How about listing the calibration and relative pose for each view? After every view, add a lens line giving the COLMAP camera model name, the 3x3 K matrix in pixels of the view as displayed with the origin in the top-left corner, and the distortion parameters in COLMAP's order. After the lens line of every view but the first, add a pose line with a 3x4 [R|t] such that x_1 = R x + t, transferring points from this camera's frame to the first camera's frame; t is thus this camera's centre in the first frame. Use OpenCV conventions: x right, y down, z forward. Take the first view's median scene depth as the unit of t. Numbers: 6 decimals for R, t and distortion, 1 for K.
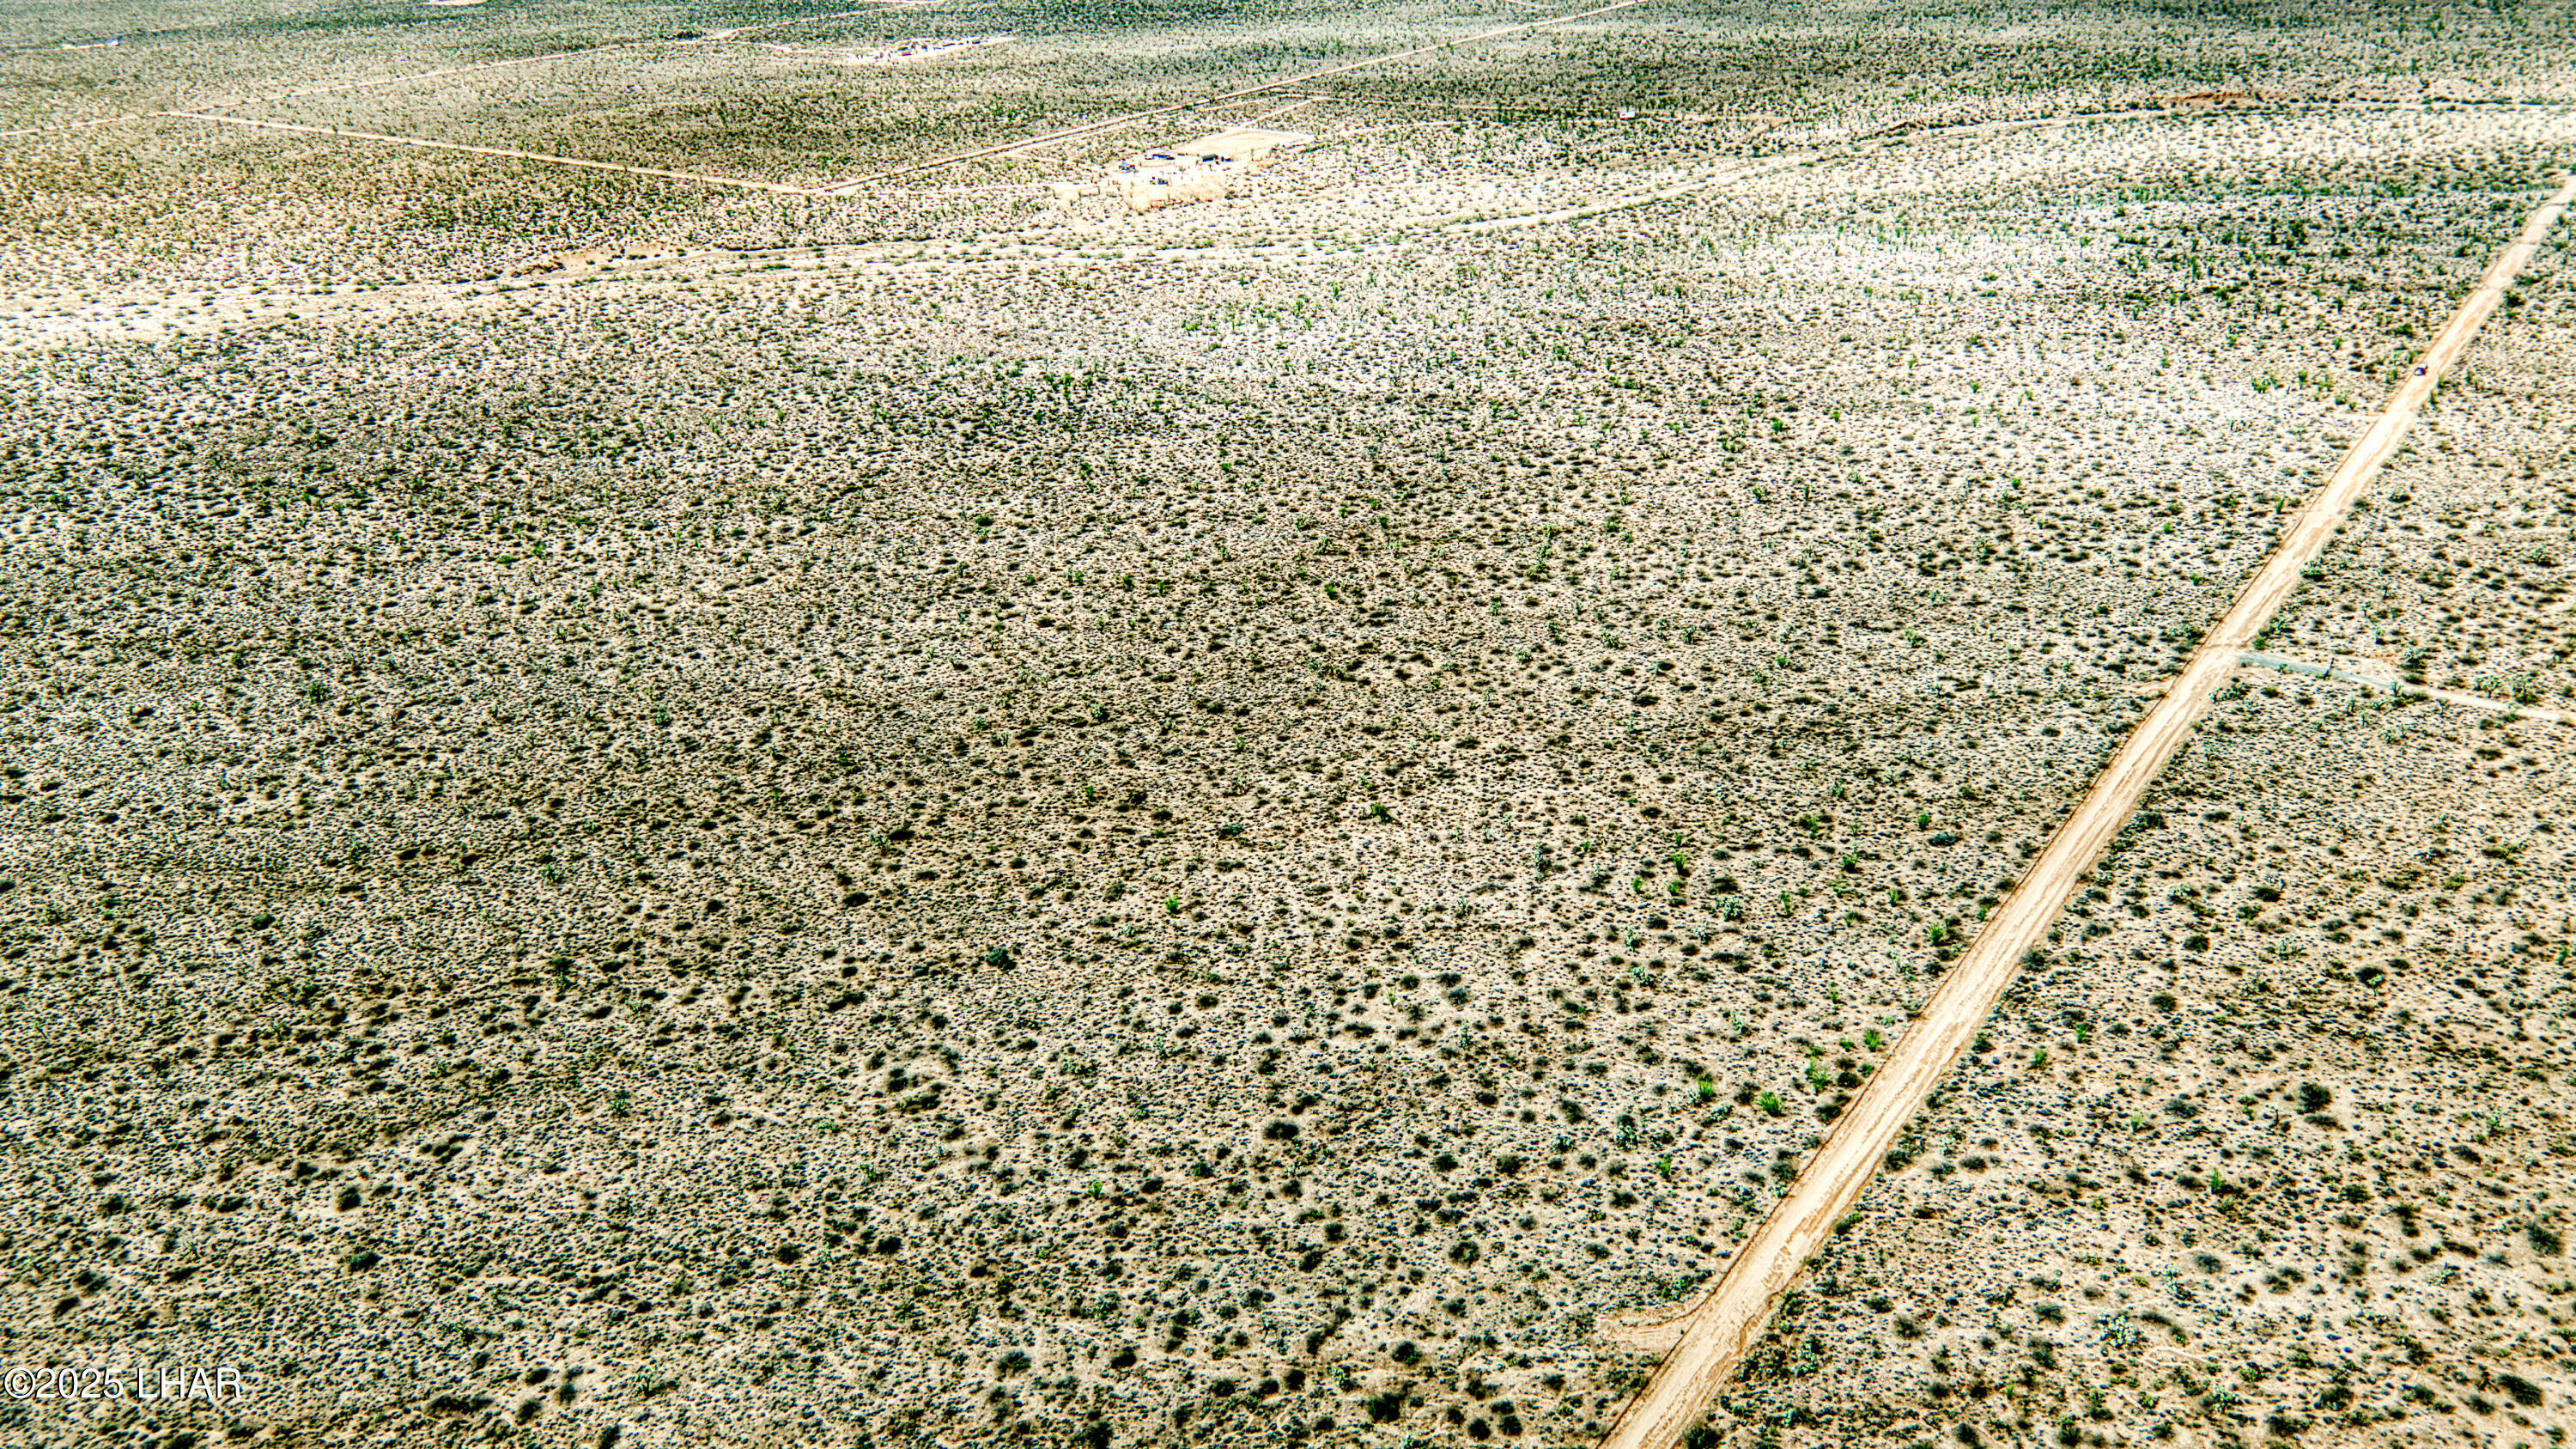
lens RADIAL K [[1810.2, 0, 1292.7], [0, 1810.2, 714.5], [0, 0, 1]] dist [0.068059, -0.062887]
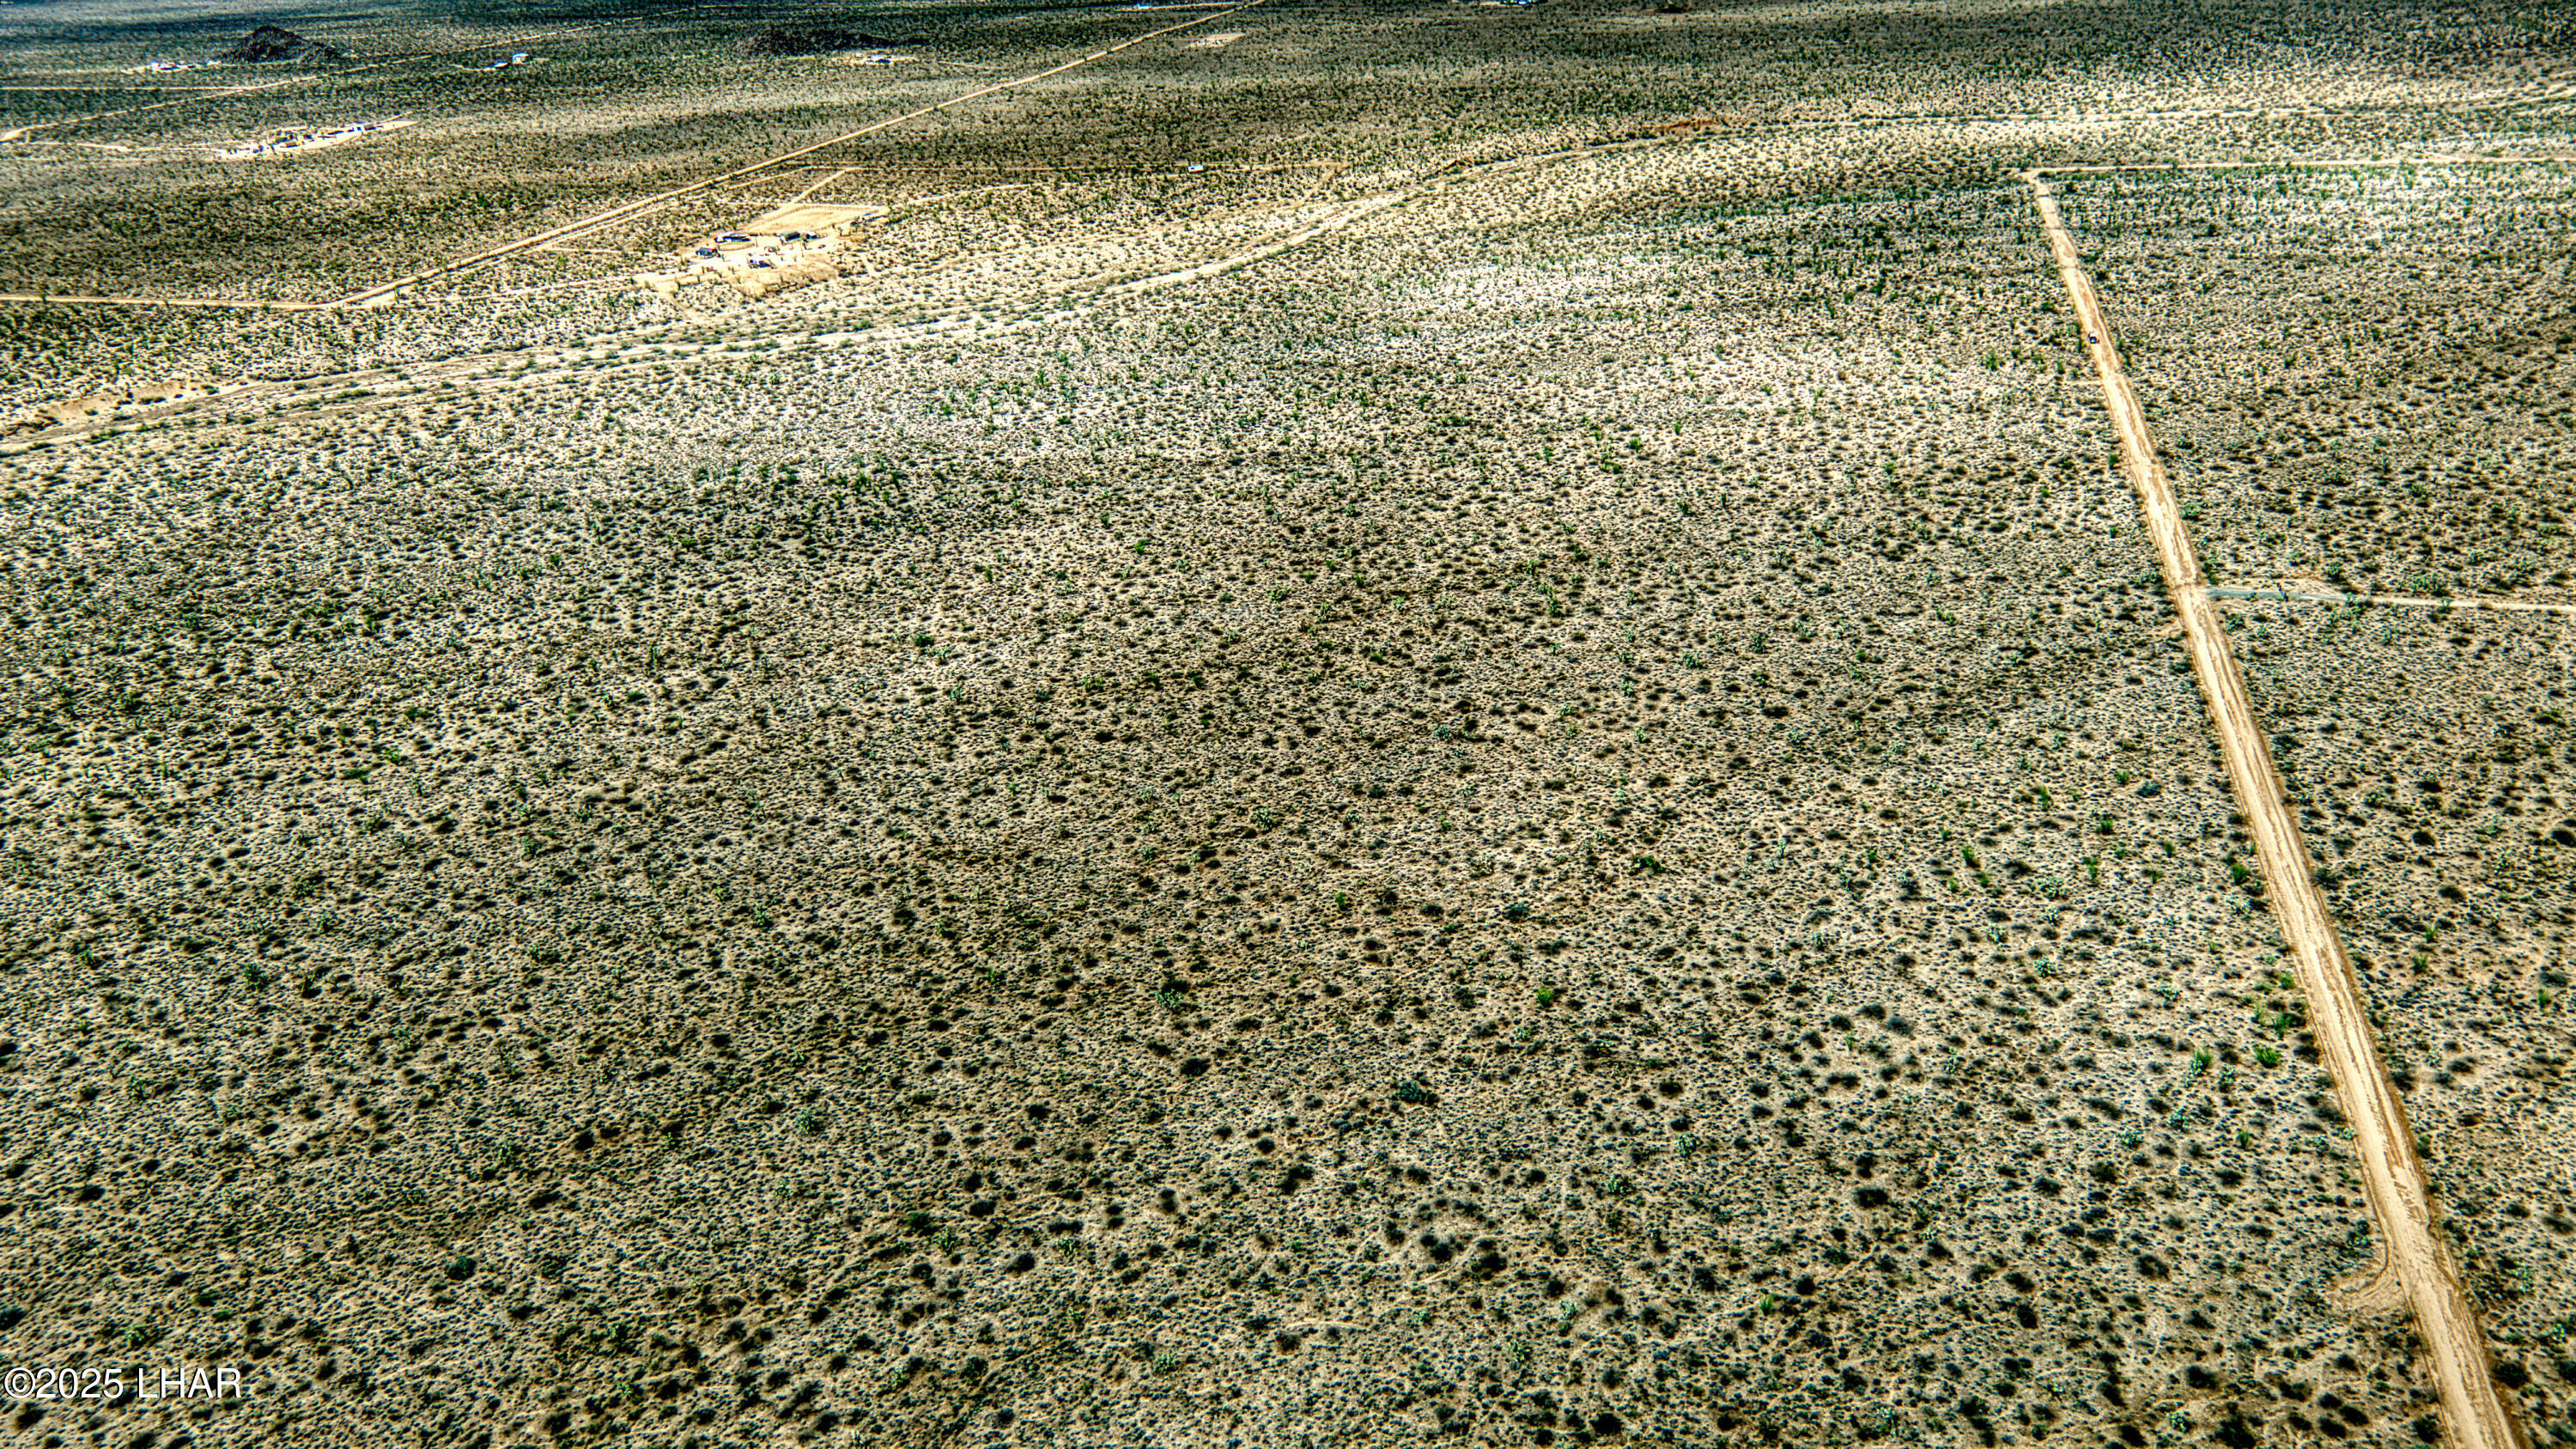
lens RADIAL K [[1810.2, 0, 1292.7], [0, 1810.2, 714.5], [0, 0, 1]] dist [0.068059, -0.062887]
pose [[0.928760, -0.158261, 0.335200, -0.385271], [0.168177, 0.985757, -0.000566, -0.049396], [-0.330336, 0.056899, 0.942147, 0.116449]]
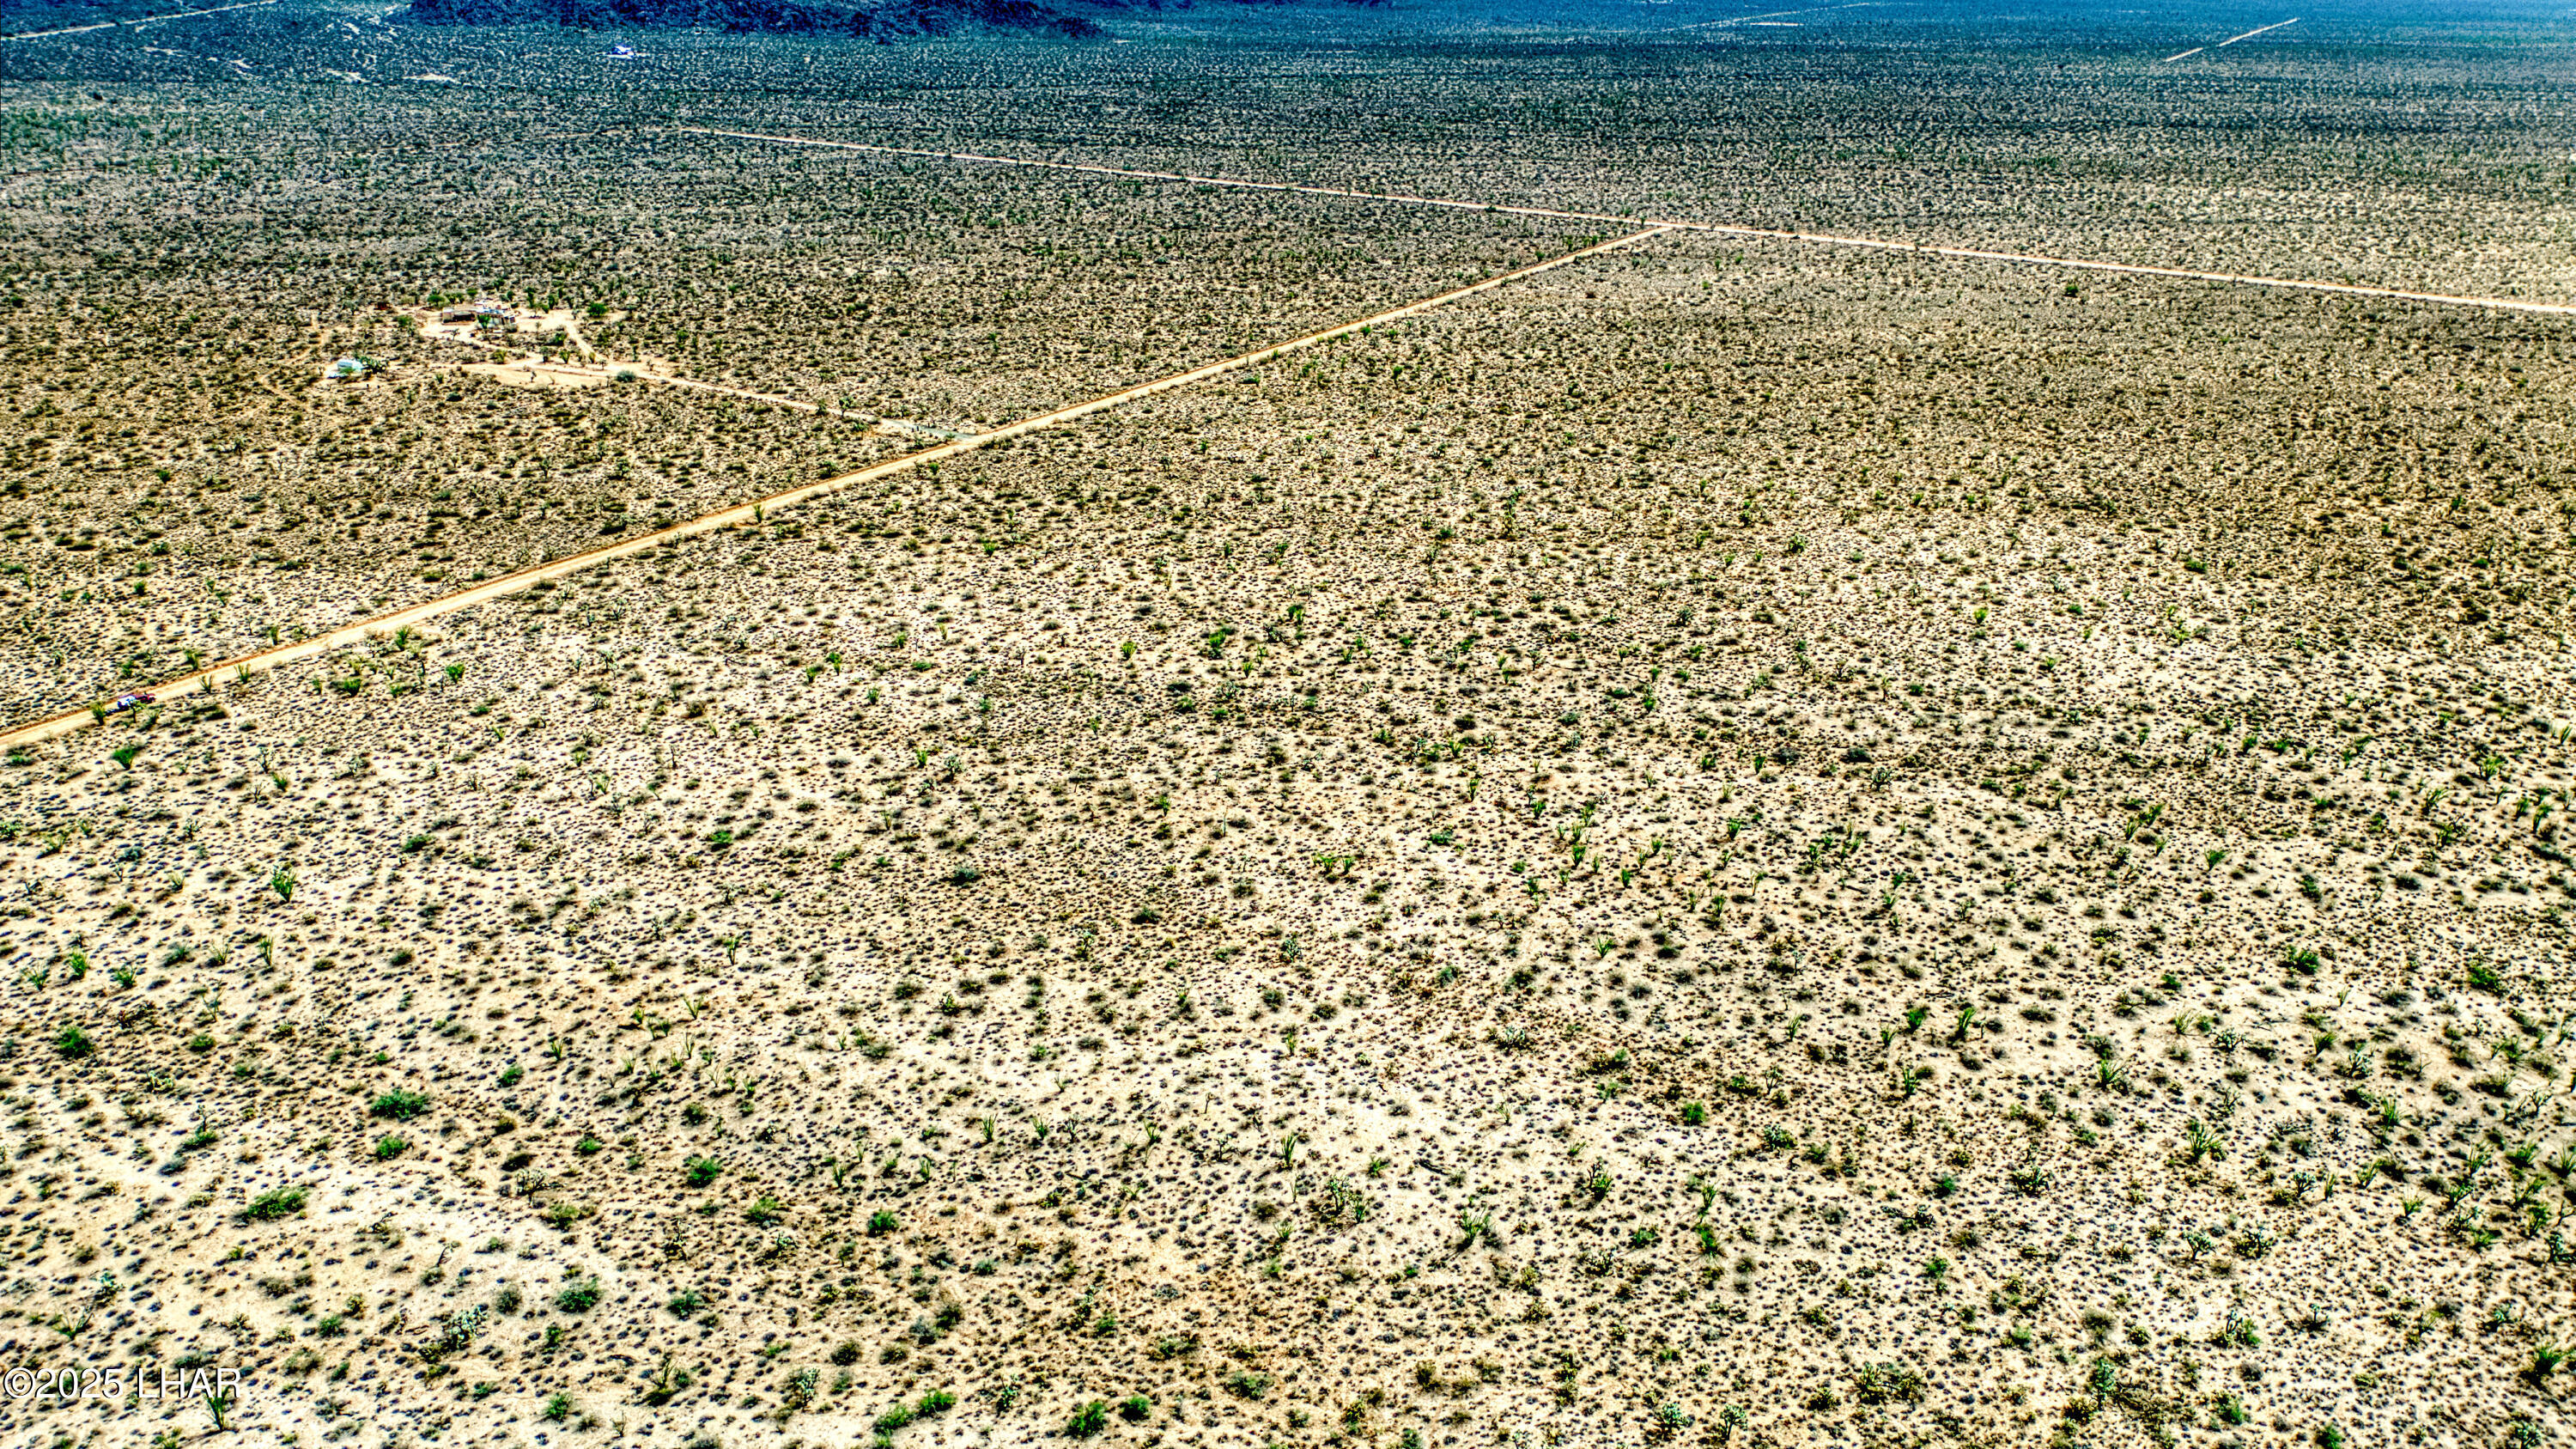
lens RADIAL K [[1810.2, 0, 1292.7], [0, 1810.2, 714.5], [0, 0, 1]] dist [0.068059, -0.062887]
pose [[-0.994181, 0.076210, -0.076139, 0.384187], [-0.010947, 0.631645, 0.775180, -0.880304], [0.107169, 0.771502, -0.627135, 1.912970]]
